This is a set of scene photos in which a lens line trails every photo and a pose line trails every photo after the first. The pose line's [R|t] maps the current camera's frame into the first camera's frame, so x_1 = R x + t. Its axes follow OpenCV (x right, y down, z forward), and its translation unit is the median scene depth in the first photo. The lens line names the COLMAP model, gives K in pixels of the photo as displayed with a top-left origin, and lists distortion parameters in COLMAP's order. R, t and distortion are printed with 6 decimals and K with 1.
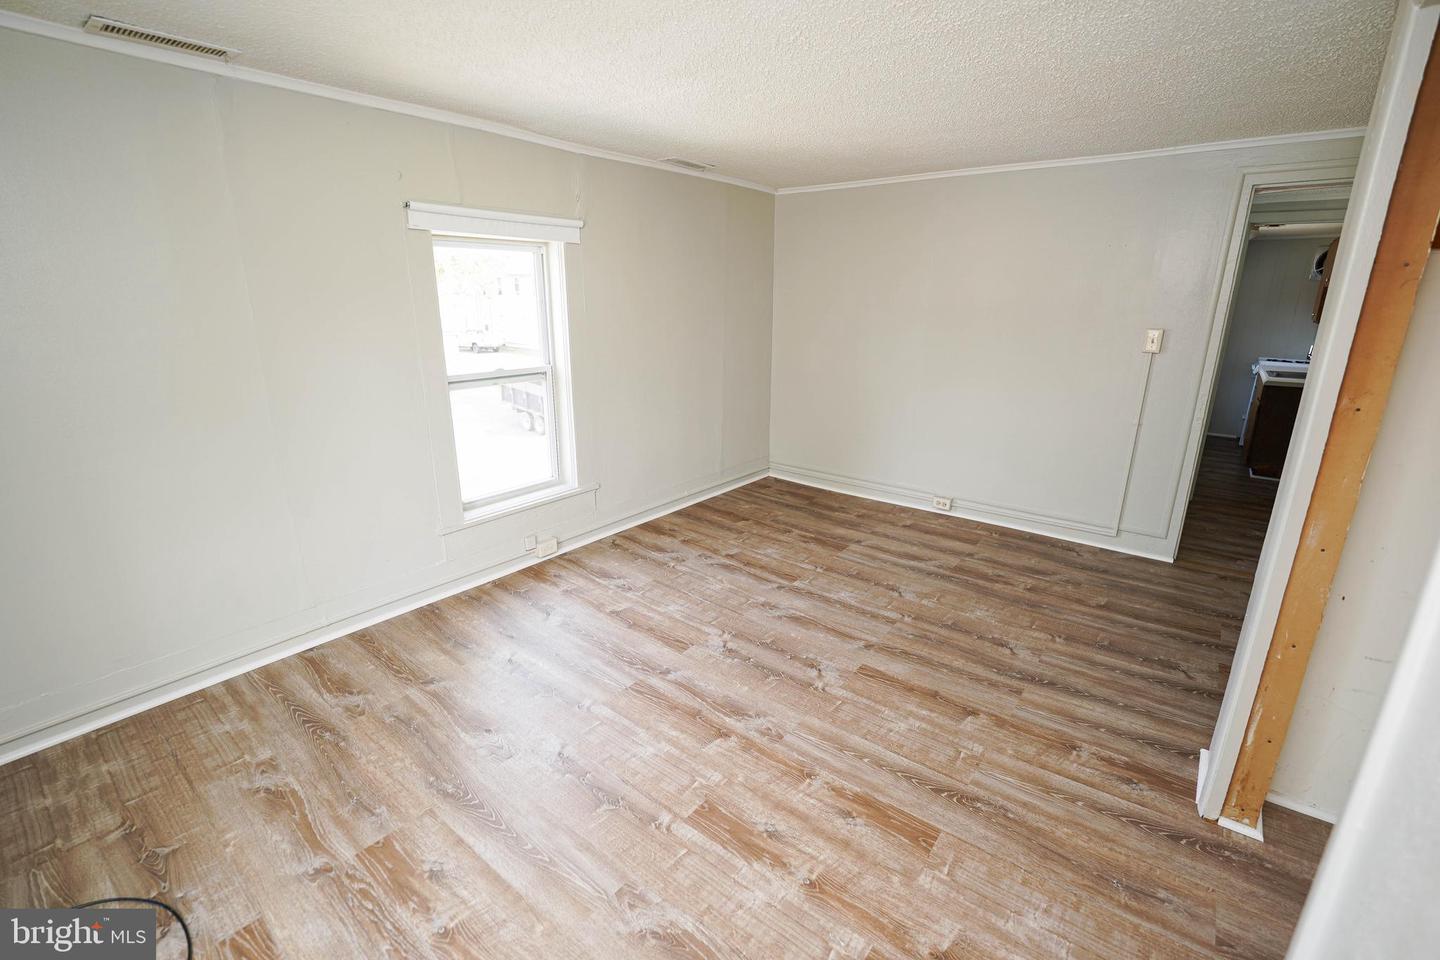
lens RADIAL K [[628.9, 0, 717.9], [0, 628.9, 480.5], [0, 0, 1]] dist [-0.018918, 0.000099]
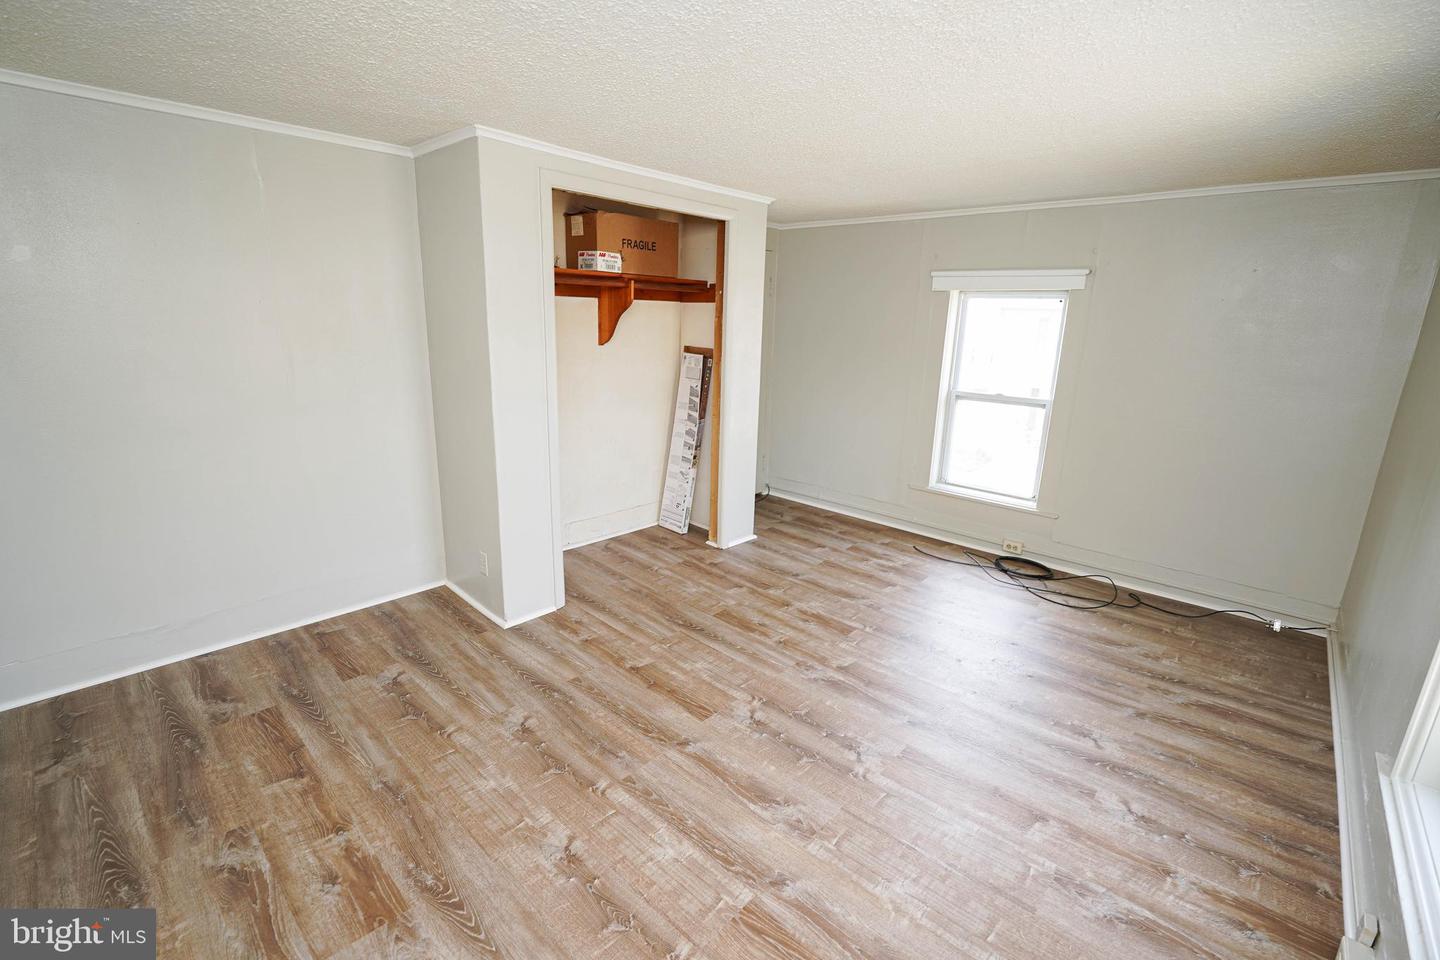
lens RADIAL K [[628.9, 0, 717.9], [0, 628.9, 480.5], [0, 0, 1]] dist [-0.018918, 0.000099]
pose [[-0.996818, -0.051141, 0.061148, 0.174792], [-0.012203, 0.855941, 0.516930, -0.498955], [-0.078775, 0.514539, -0.853841, 1.645275]]
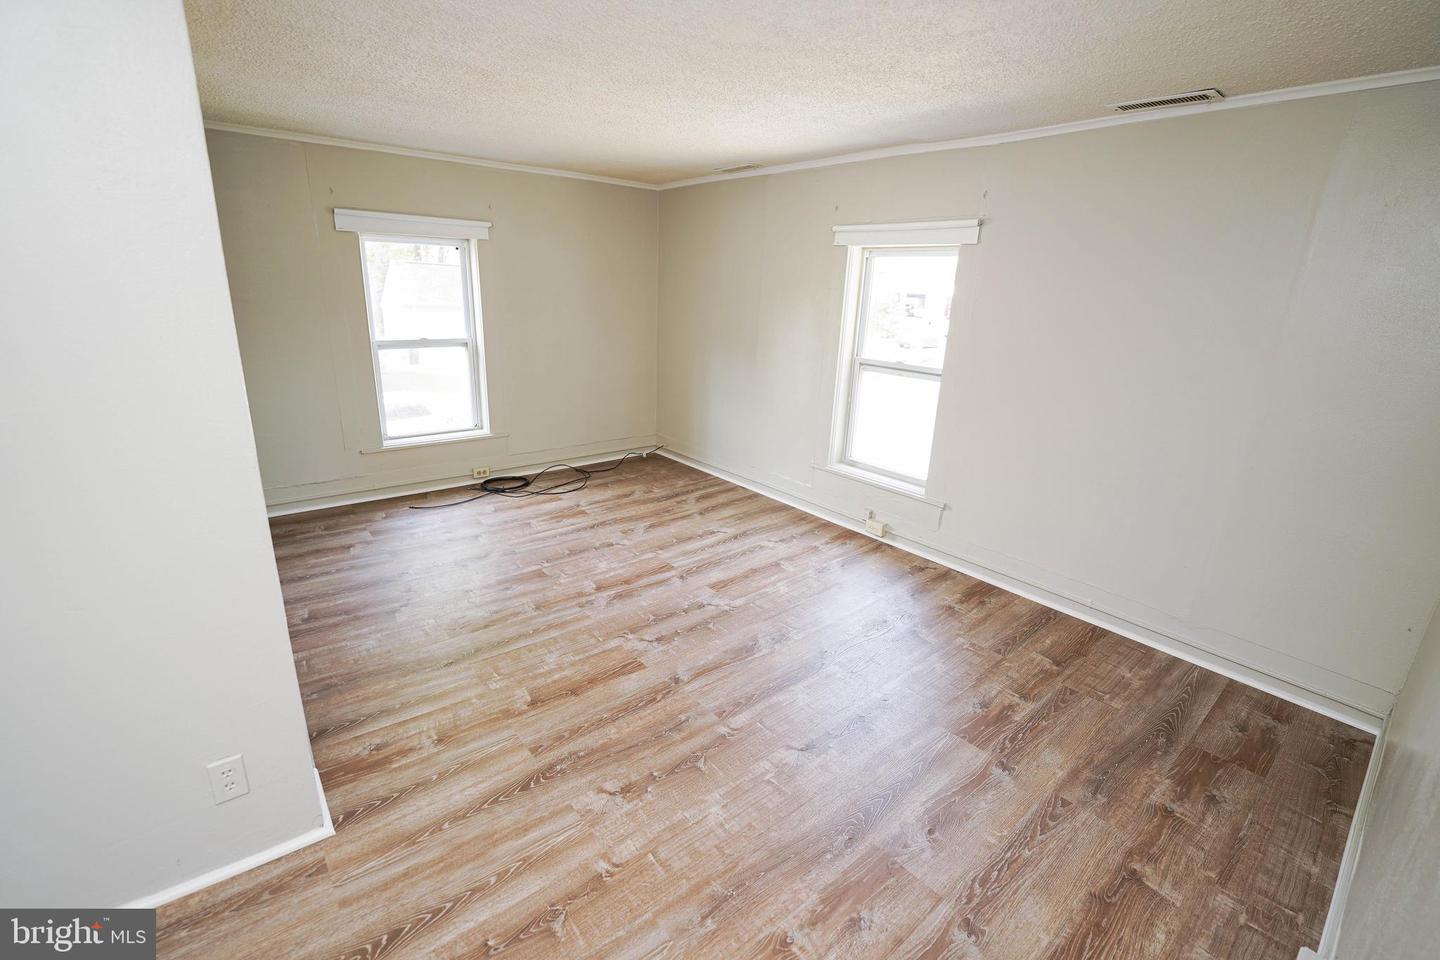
lens RADIAL K [[628.9, 0, 717.9], [0, 628.9, 480.5], [0, 0, 1]] dist [-0.018918, 0.000099]
pose [[-0.204881, 0.278218, -0.938413, 1.066523], [-0.315933, 0.888635, 0.332437, -0.329497], [0.926396, 0.364585, -0.094167, 1.116524]]
